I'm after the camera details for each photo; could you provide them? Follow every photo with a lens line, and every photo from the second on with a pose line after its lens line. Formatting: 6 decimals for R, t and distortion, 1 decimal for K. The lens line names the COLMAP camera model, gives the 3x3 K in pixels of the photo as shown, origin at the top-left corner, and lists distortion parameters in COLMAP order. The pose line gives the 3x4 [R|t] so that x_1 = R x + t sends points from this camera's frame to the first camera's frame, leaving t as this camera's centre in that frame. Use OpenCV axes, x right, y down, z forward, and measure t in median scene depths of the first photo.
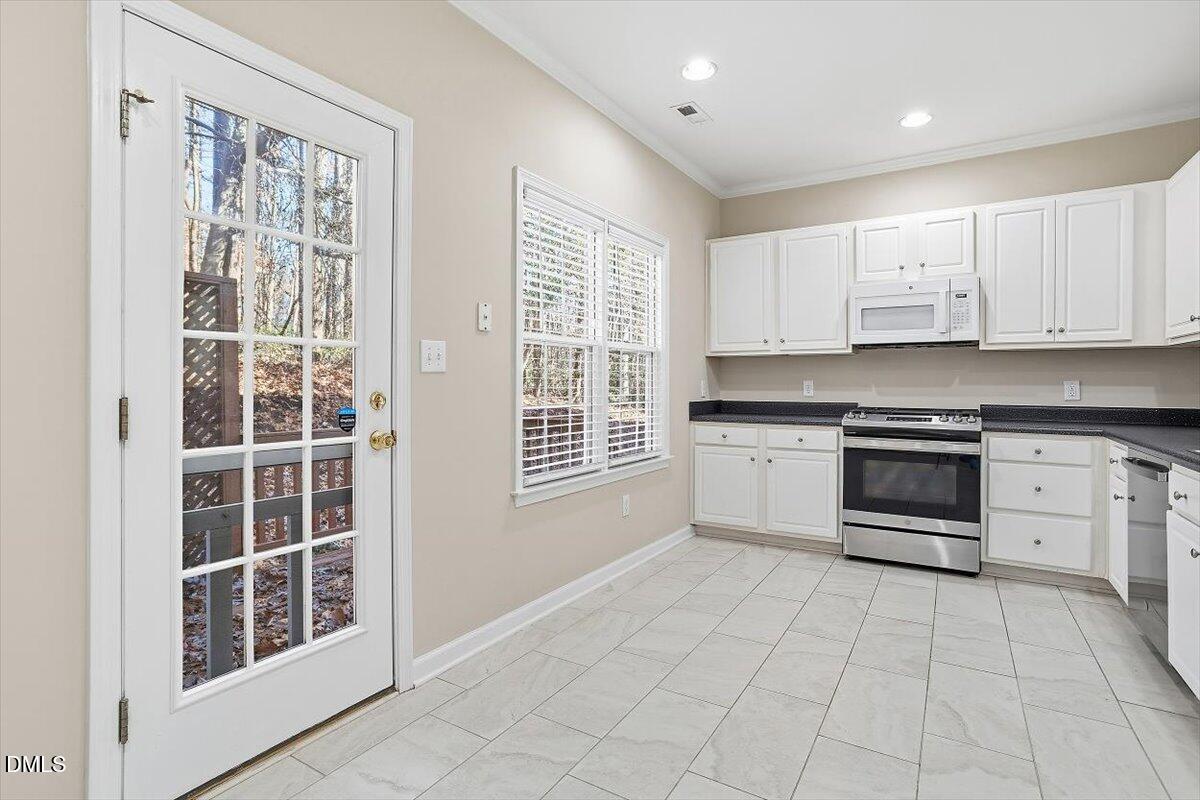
lens RADIAL K [[583.7, 0, 599.3], [0, 583.7, 386.7], [0, 0, 1]] dist [-0.058495, 0.031918]
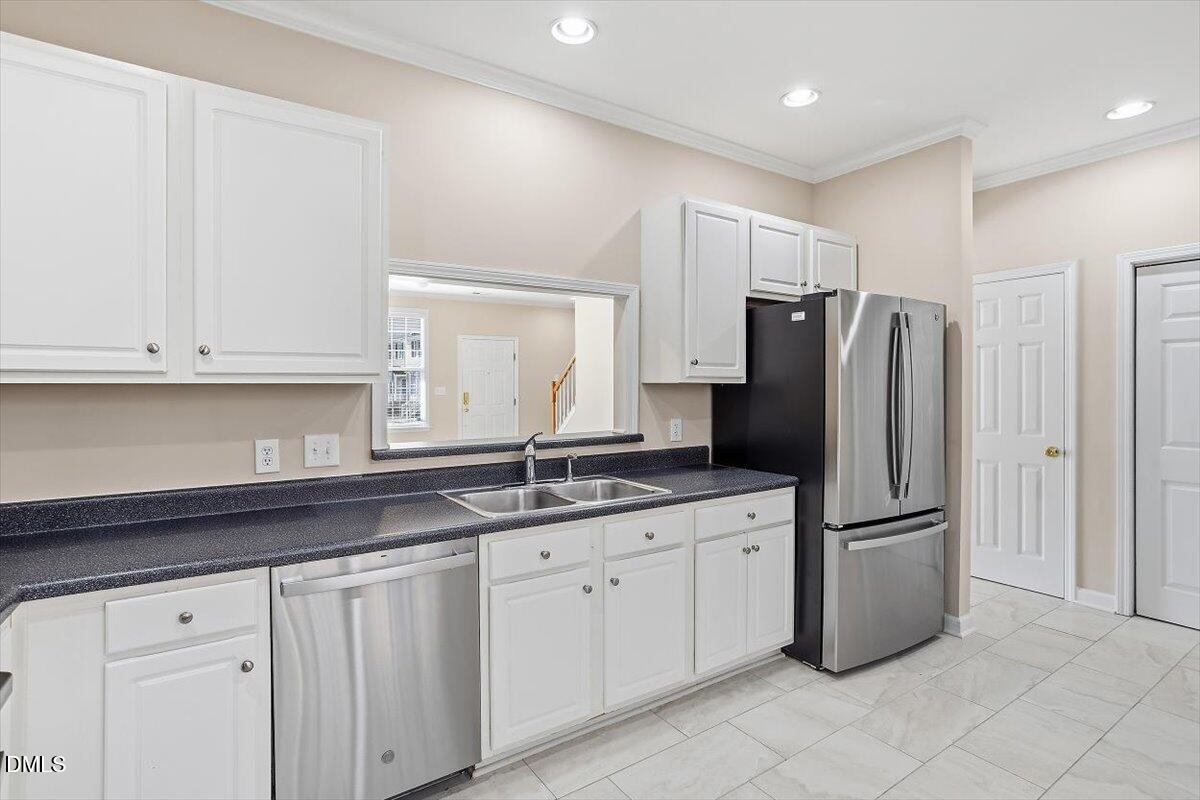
lens RADIAL K [[592.2, 0, 595.1], [0, 592.2, 385.0], [0, 0, 1]] dist [-0.051249, 0.031957]
pose [[-0.911104, 0.001354, 0.412175, 0.271807], [0.004025, 0.999976, 0.005614, -0.063240], [-0.412158, 0.006774, -0.911087, 1.032358]]
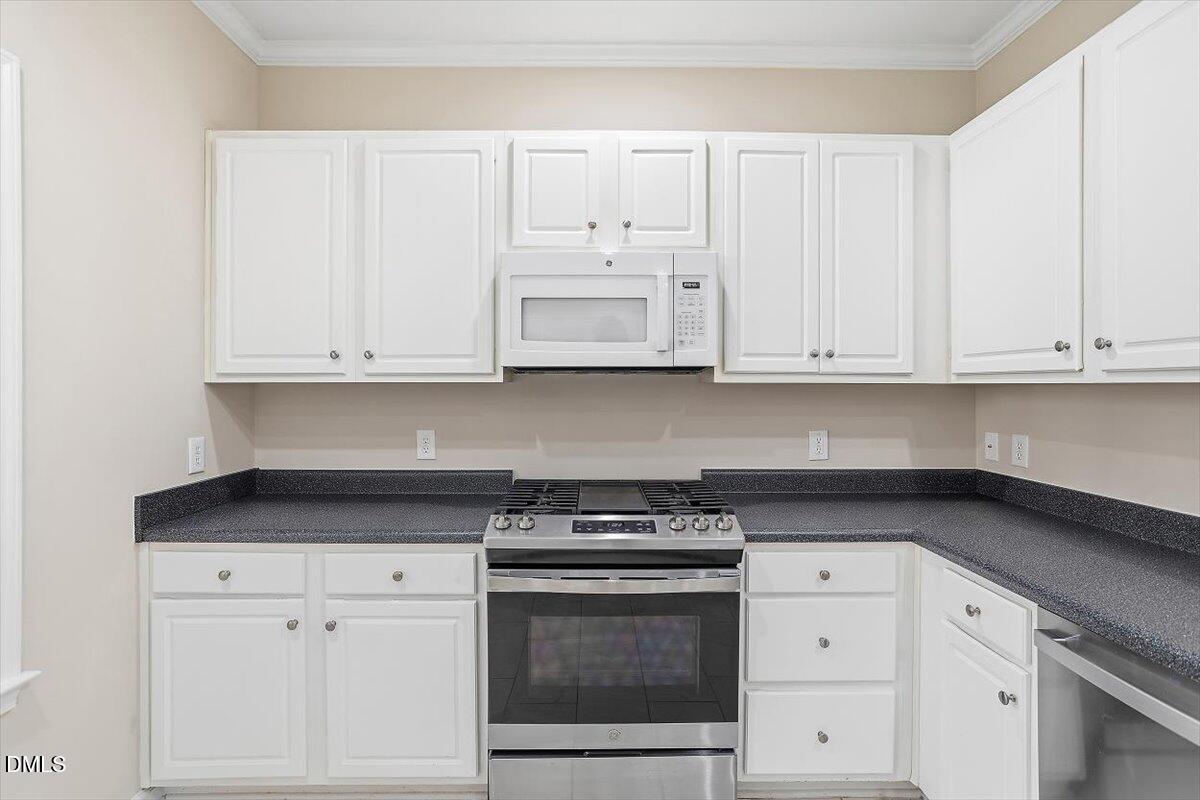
lens RADIAL K [[592.2, 0, 595.1], [0, 592.2, 385.0], [0, 0, 1]] dist [-0.051249, 0.031957]
pose [[0.841846, 0.001706, 0.539715, 0.247382], [0.002042, 0.999978, -0.006346, -0.059259], [-0.539714, 0.006444, 0.841824, 0.571844]]
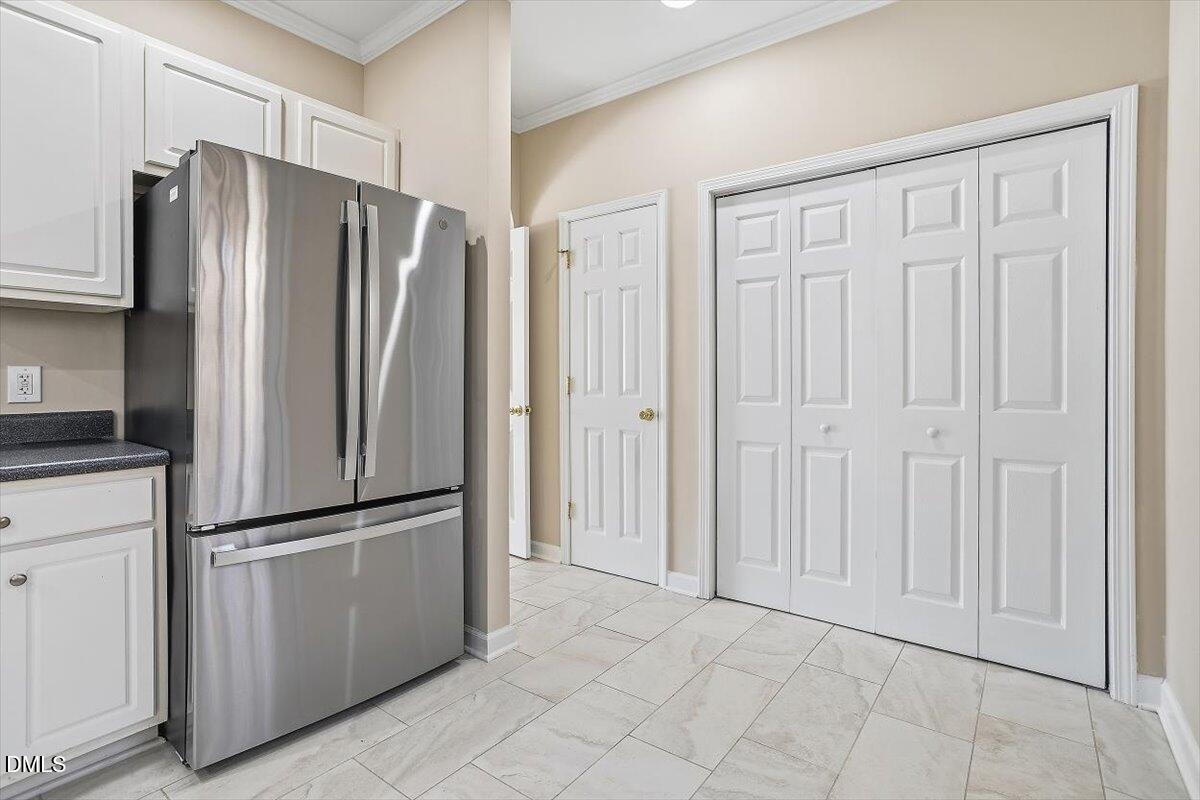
lens RADIAL K [[589.4, 0, 601.8], [0, 589.4, 376.5], [0, 0, 1]] dist [-0.044601, 0.030035]
pose [[-0.995927, 0.001641, 0.090153, -0.051877], [0.002330, 0.999969, 0.007534, 0.000074], [-0.090138, 0.007713, -0.995899, 0.652707]]
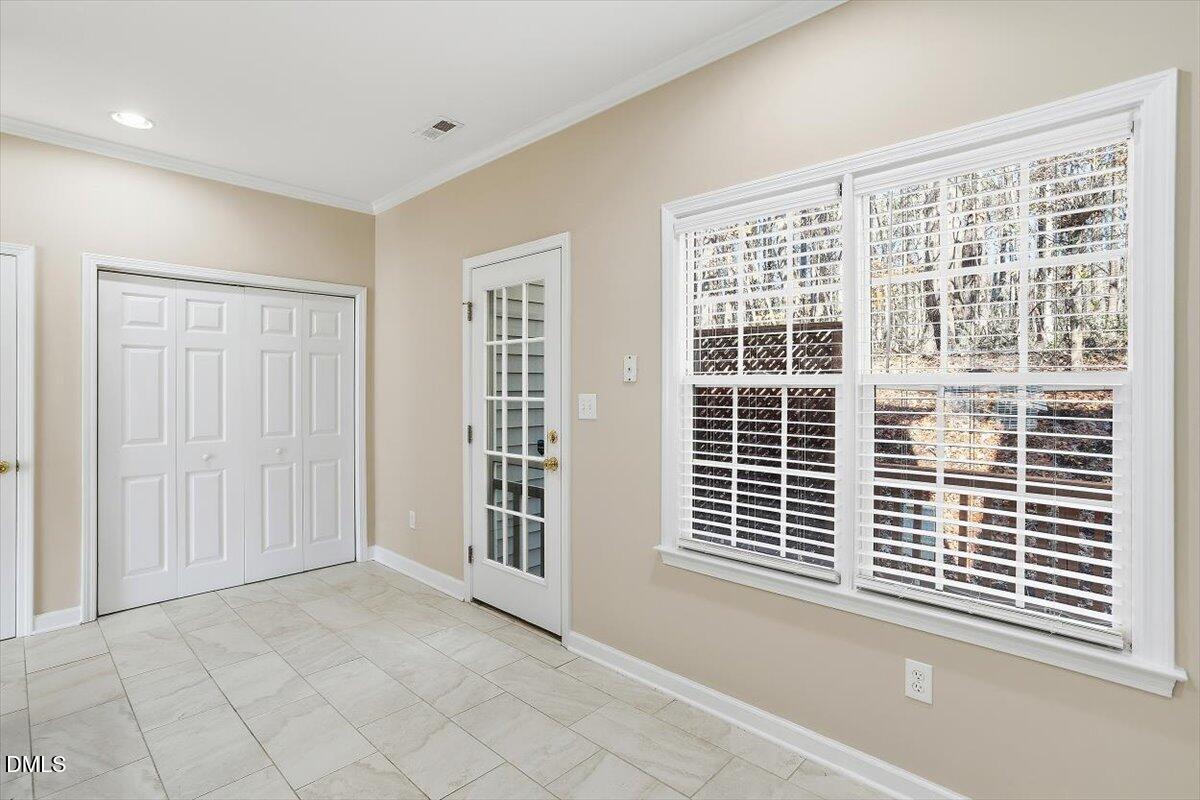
lens RADIAL K [[583.7, 0, 599.3], [0, 583.7, 386.7], [0, 0, 1]] dist [-0.058495, 0.031918]
pose [[-0.208144, -0.001013, -0.978098, 0.595090], [-0.004799, 0.999988, -0.000014, -0.059223], [0.978087, 0.004691, -0.208146, 0.804125]]
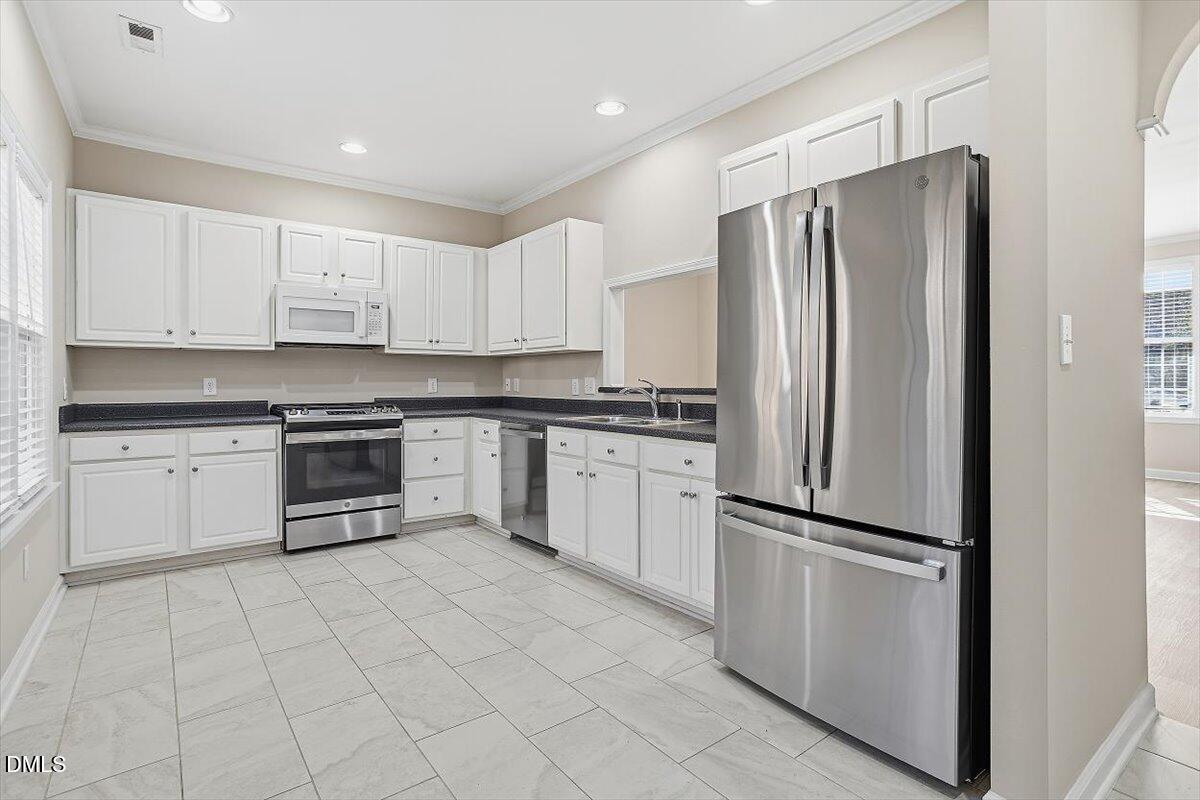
lens RADIAL K [[589.4, 0, 601.8], [0, 589.4, 376.5], [0, 0, 1]] dist [-0.044601, 0.030035]
pose [[0.349800, 0.004200, 0.936815, -0.347071], [0.007189, 0.999948, -0.007167, -0.001721], [-0.936797, 0.009242, 0.349752, 0.131360]]
